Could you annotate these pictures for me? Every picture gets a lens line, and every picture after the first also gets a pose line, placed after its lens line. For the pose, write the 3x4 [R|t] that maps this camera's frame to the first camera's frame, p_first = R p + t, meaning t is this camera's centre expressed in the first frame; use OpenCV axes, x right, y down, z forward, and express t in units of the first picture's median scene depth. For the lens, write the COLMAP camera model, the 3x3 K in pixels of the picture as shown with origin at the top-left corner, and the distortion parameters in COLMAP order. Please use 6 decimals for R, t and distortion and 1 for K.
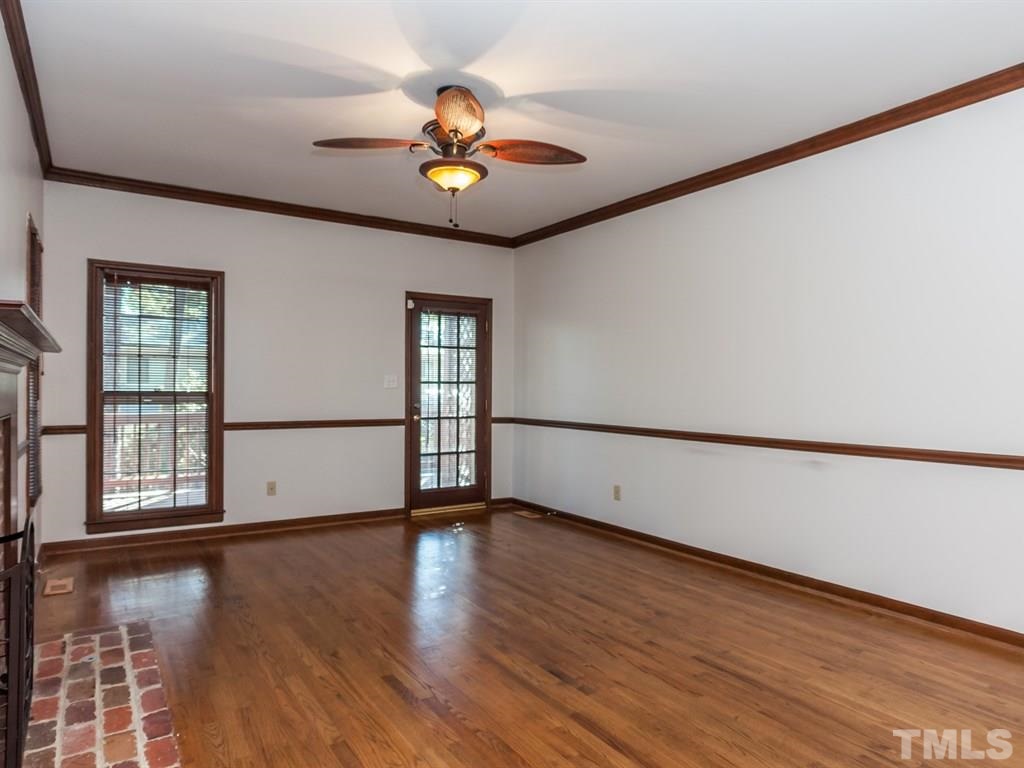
lens RADIAL K [[644.6, 0, 512.0], [0, 644.6, 384.0], [0, 0, 1]] dist [0.000637, 0.000744]
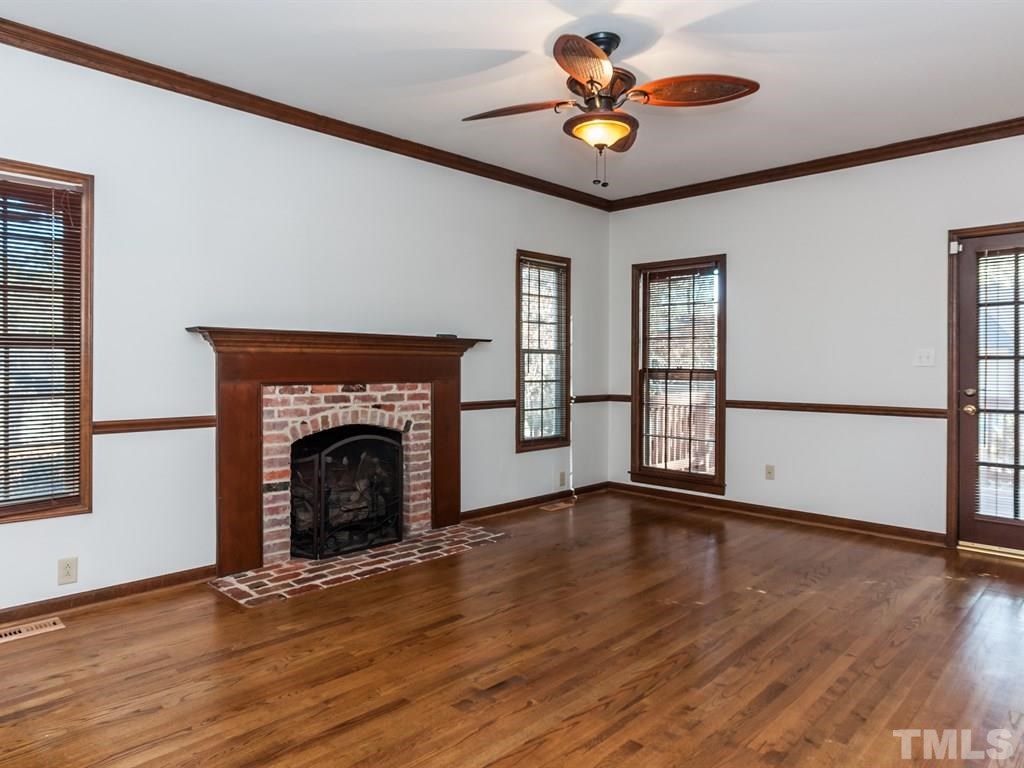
lens RADIAL K [[657.9, 0, 512.0], [0, 657.9, 384.0], [0, 0, 1]] dist [-0.033324, -0.002786]
pose [[0.218454, 0.022779, -0.975581, 0.782146], [0.004295, 0.999695, 0.024304, 0.011887], [0.975838, -0.009500, 0.218290, 0.691364]]
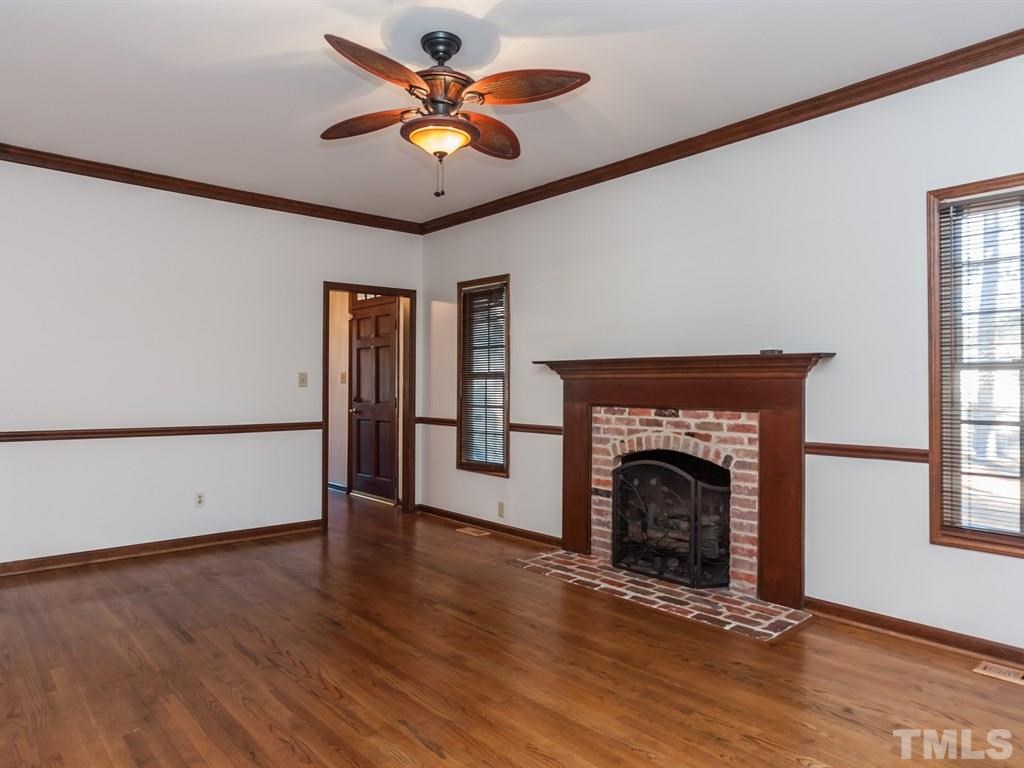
lens RADIAL K [[657.9, 0, 512.0], [0, 657.9, 384.0], [0, 0, 1]] dist [-0.033324, -0.002786]
pose [[-0.989094, -0.013237, -0.146689, -0.061307], [-0.011529, 0.999855, -0.012493, 0.013114], [0.146833, -0.010666, -0.989104, 1.886113]]
